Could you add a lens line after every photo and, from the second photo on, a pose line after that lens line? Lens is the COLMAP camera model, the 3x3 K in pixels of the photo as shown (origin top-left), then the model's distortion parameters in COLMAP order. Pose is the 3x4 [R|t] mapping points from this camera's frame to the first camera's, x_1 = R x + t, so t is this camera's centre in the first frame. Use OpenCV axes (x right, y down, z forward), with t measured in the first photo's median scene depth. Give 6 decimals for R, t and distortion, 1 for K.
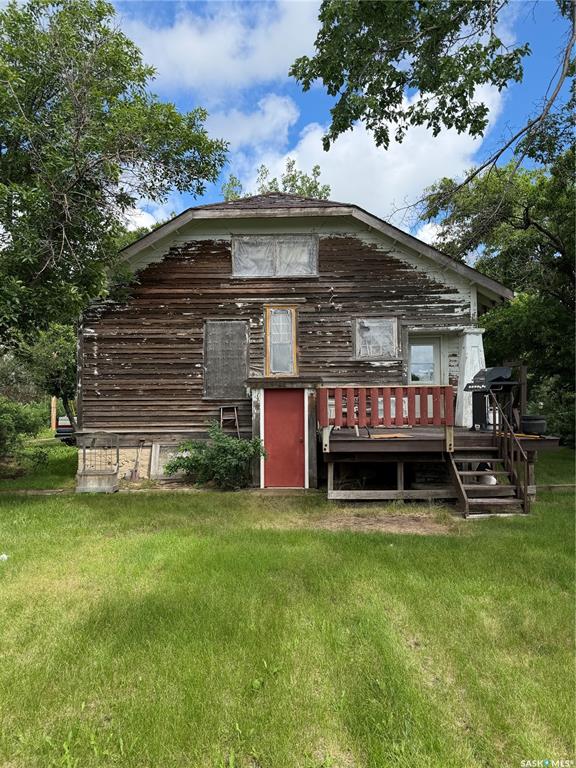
lens RADIAL K [[580.9, 0, 287.9], [0, 580.9, 385.4], [0, 0, 1]] dist [0.012576, 0.000941]
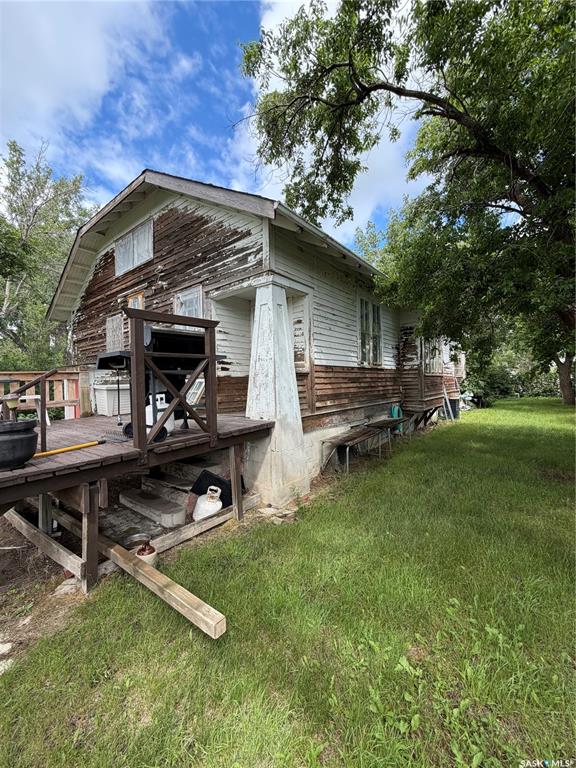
lens RADIAL K [[308.9, 0, 288.3], [0, 308.9, 382.3], [0, 0, 1]] dist [-0.000934, -0.000039]
pose [[0.815078, -0.008704, -0.579286, 0.555925], [0.029752, 0.999197, 0.026849, 0.019696], [0.578587, -0.039119, 0.814682, 0.696597]]
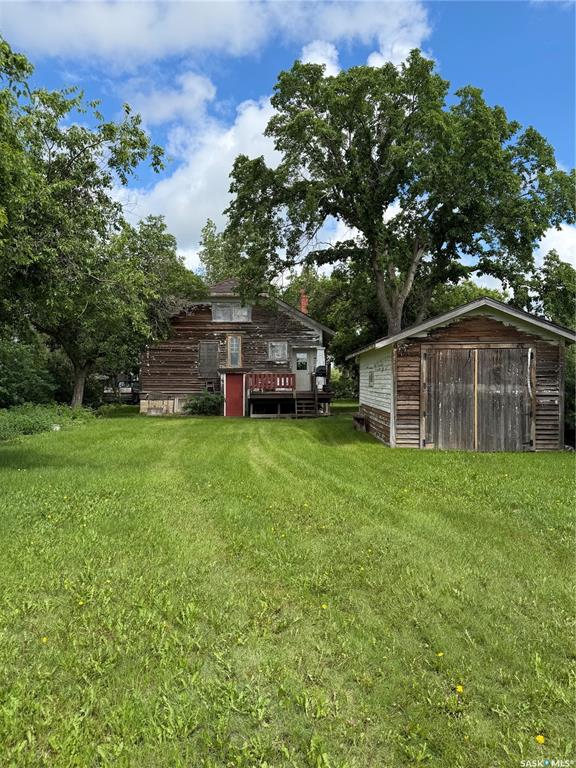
lens RADIAL K [[580.9, 0, 288.2], [0, 580.9, 383.9], [0, 0, 1]] dist [0.012576, 0.000941]
pose [[0.998904, 0.008253, 0.046081, 0.092326], [-0.009646, 0.999500, 0.030106, -0.022969], [-0.045810, -0.030518, 0.998484, -1.211380]]
